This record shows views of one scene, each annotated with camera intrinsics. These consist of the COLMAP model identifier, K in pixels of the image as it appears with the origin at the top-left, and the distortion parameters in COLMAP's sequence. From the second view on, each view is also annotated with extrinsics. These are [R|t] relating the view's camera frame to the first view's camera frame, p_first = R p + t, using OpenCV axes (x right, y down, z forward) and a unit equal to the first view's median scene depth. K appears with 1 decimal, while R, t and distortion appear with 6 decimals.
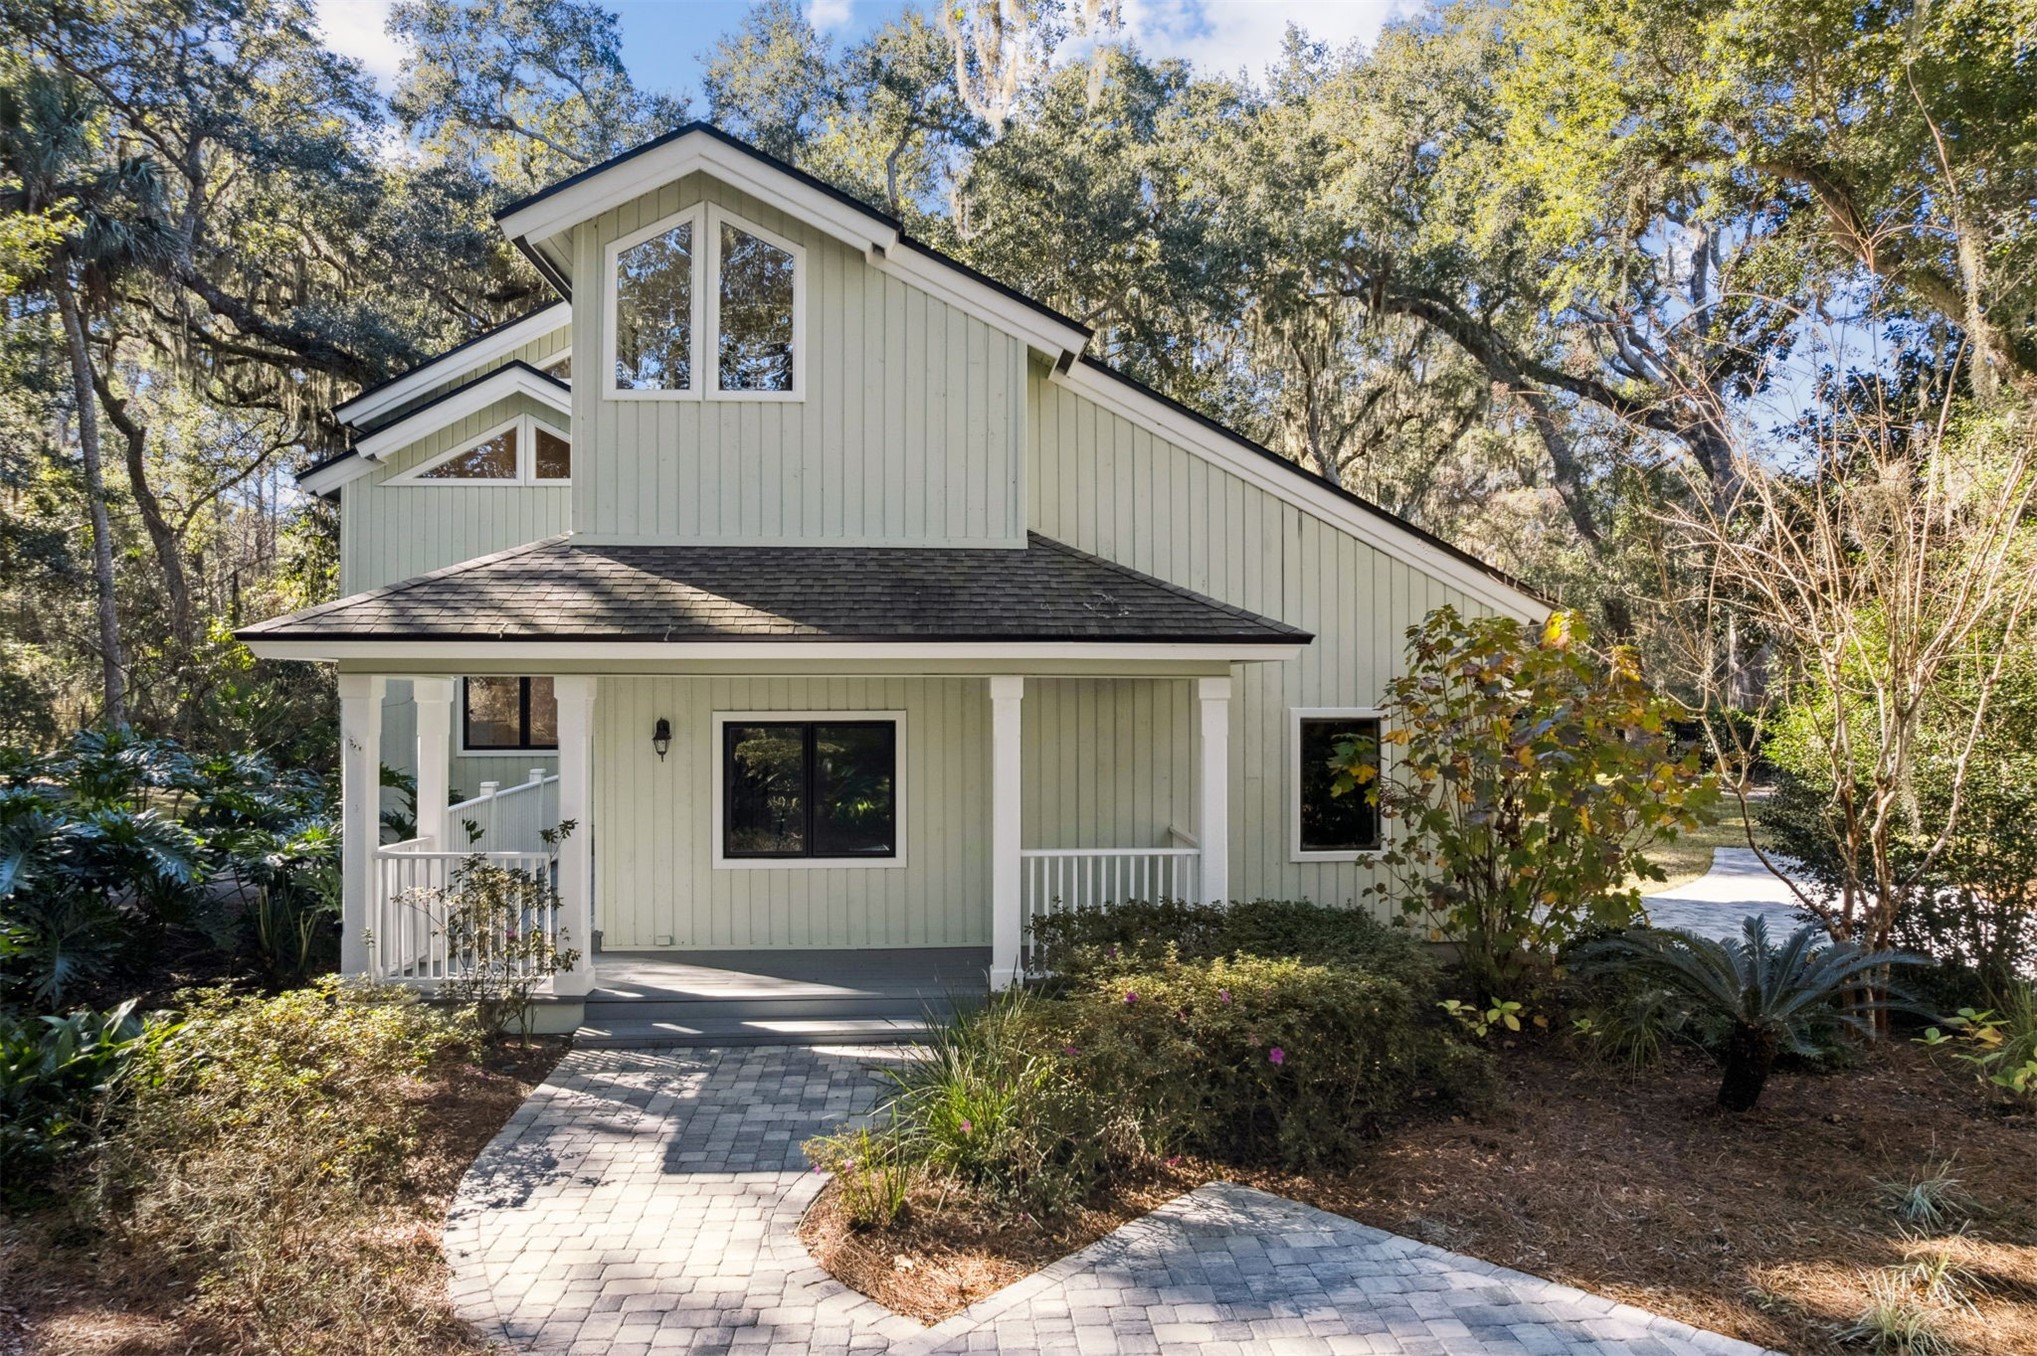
lens RADIAL K [[1293.5, 0, 1011.9], [0, 1293.5, 685.0], [0, 0, 1]] dist [-0.056291, 0.044530]
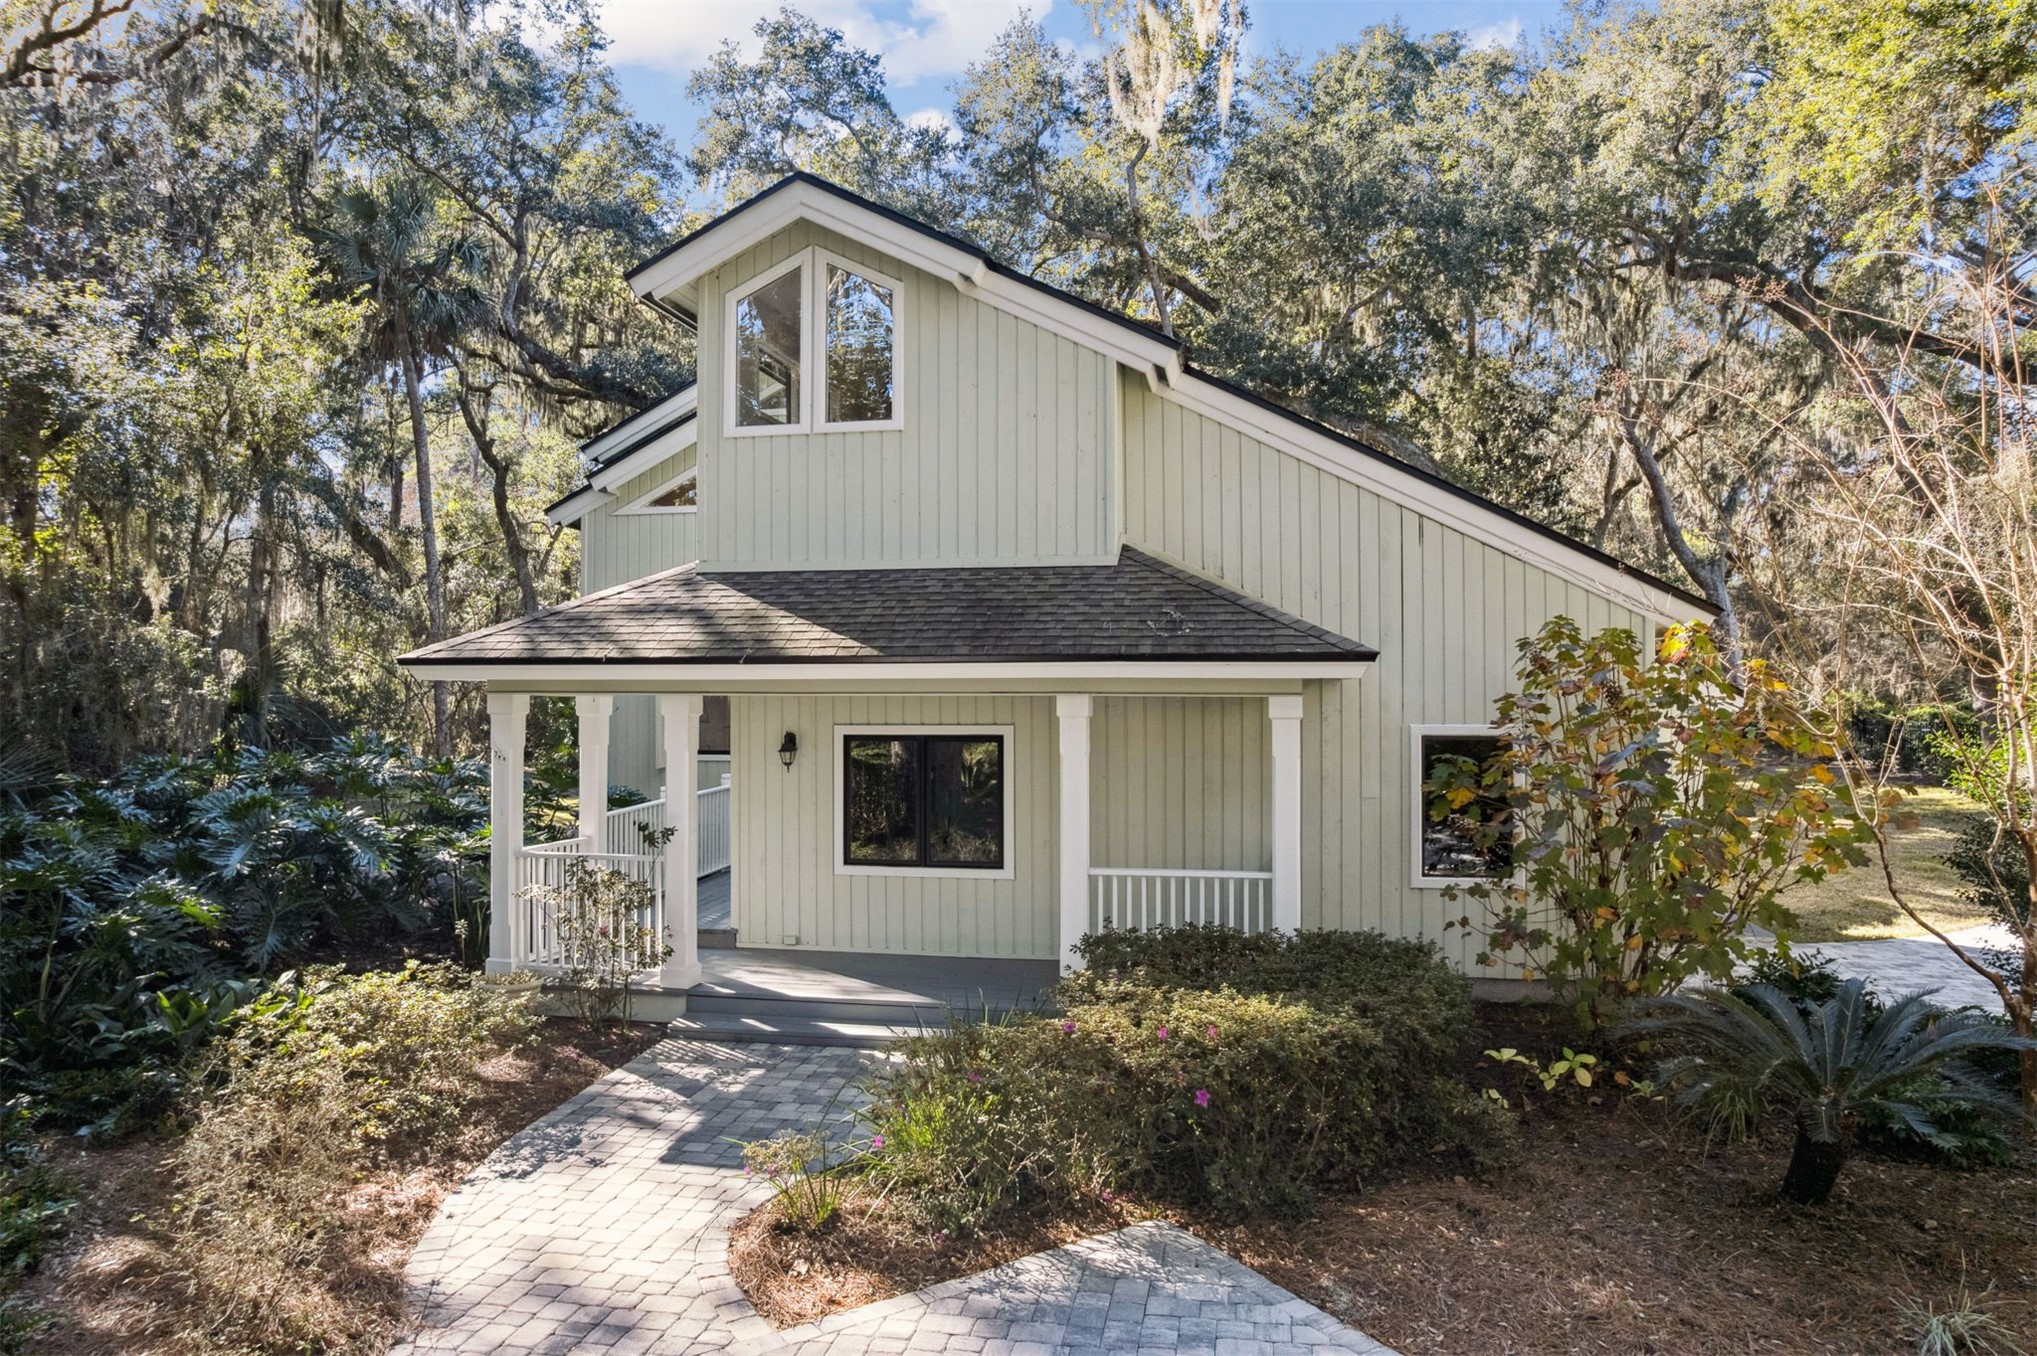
lens RADIAL K [[1293.5, 0, 1017.8], [0, 1293.5, 671.6], [0, 0, 1]] dist [-0.056291, 0.044530]
pose [[0.967545, -0.004267, -0.252664, 0.189835], [0.002090, 0.999958, -0.008886, -0.014459], [0.252692, 0.008070, 0.967513, 0.015714]]
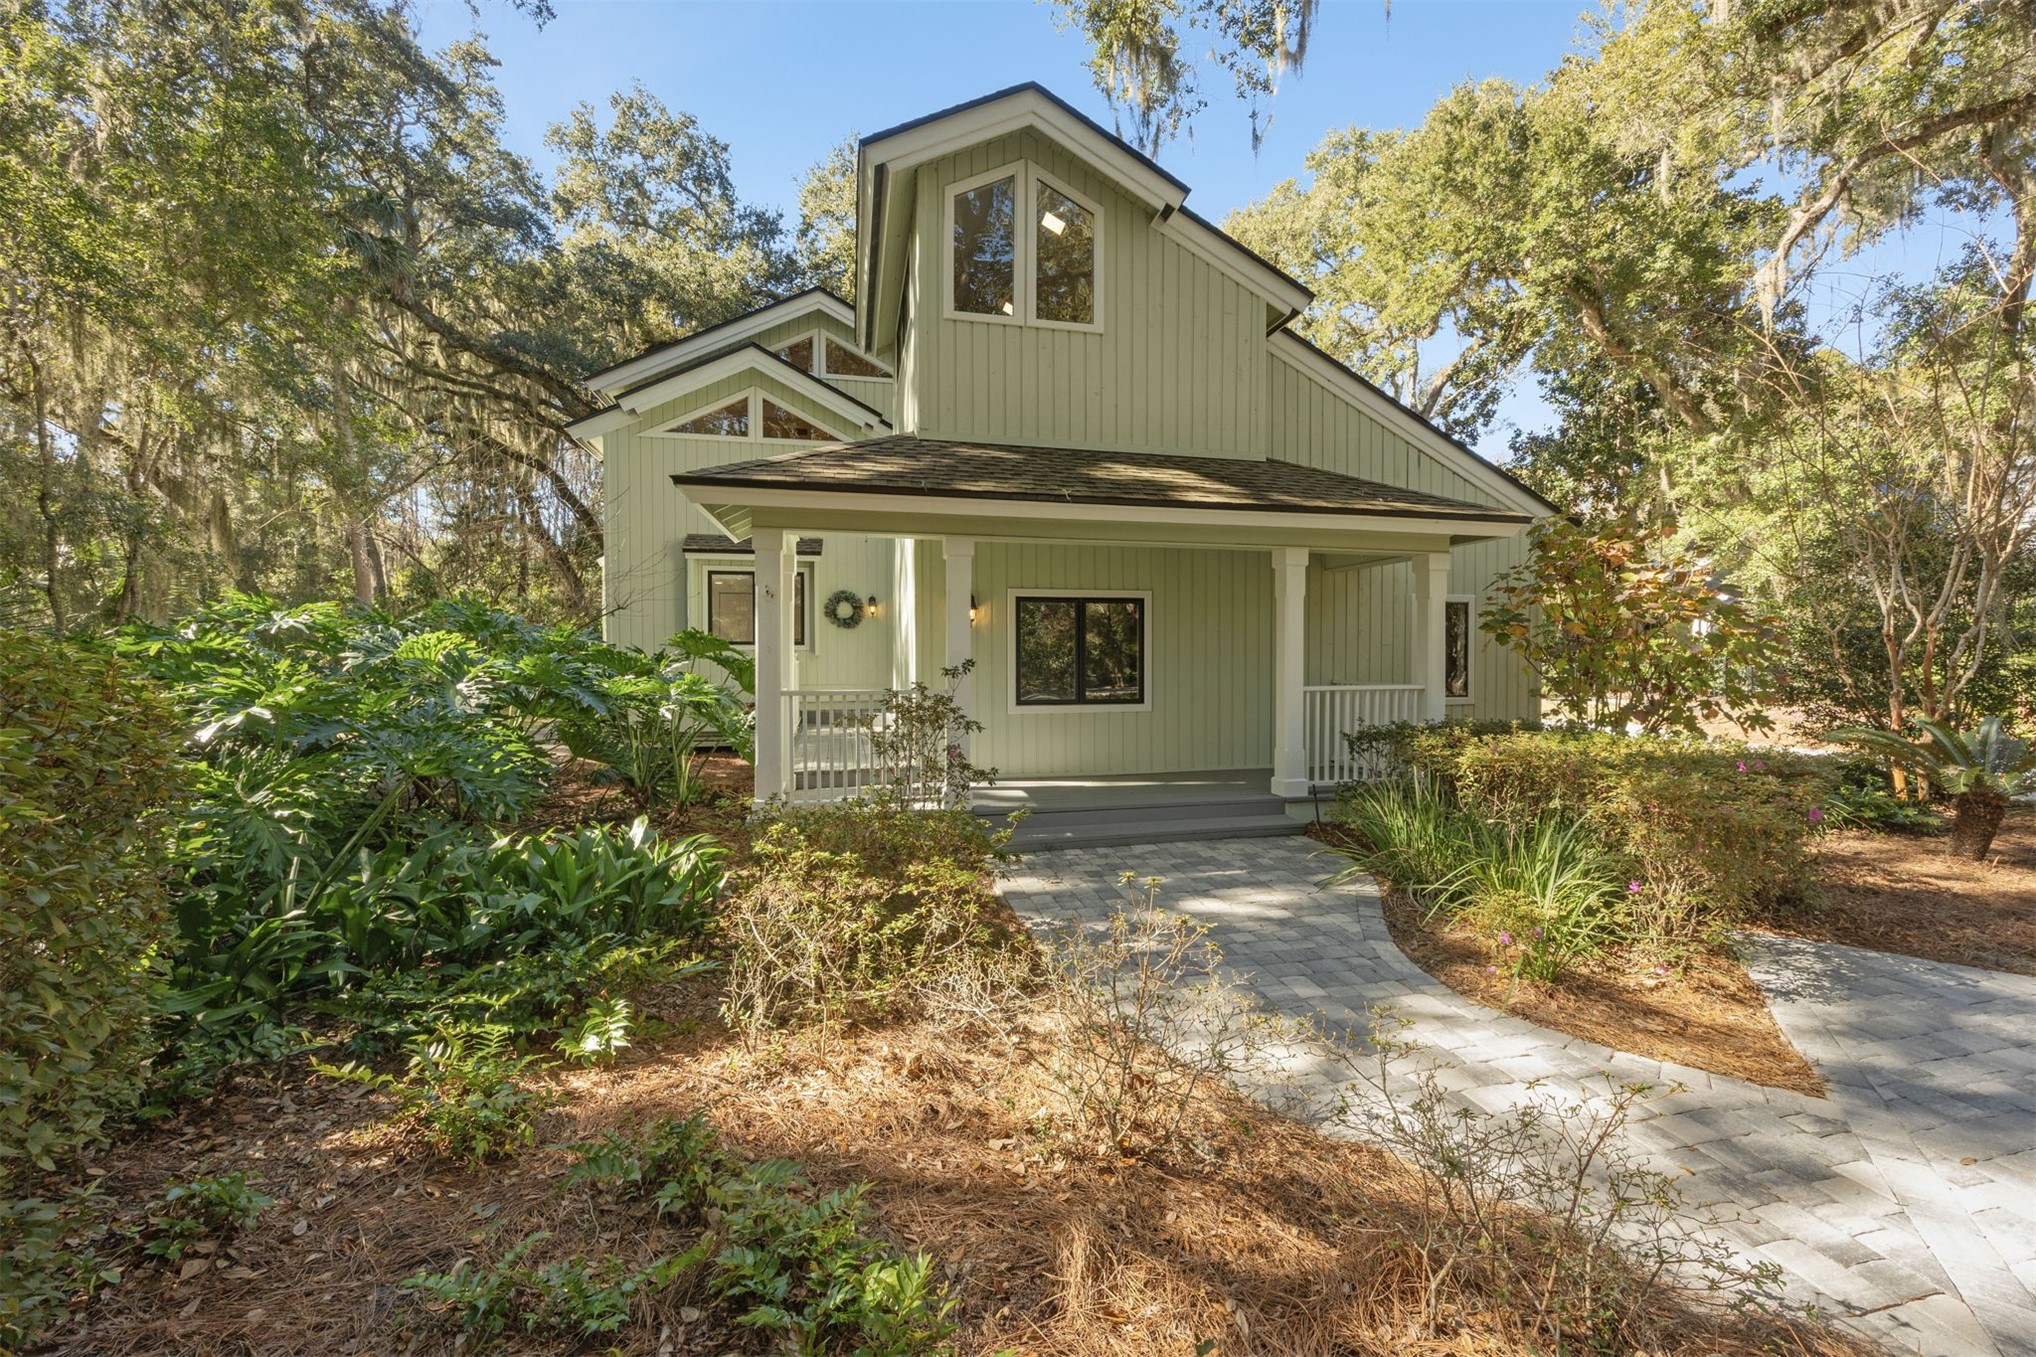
lens RADIAL K [[782.6, 0, 1013.7], [0, 782.6, 669.7], [0, 0, 1]] dist [0.003490, -0.001790]
pose [[0.989464, -0.001721, 0.144766, -0.353119], [-0.001404, 0.999768, 0.021484, 0.087272], [-0.144769, -0.021461, 0.989233, 0.256503]]
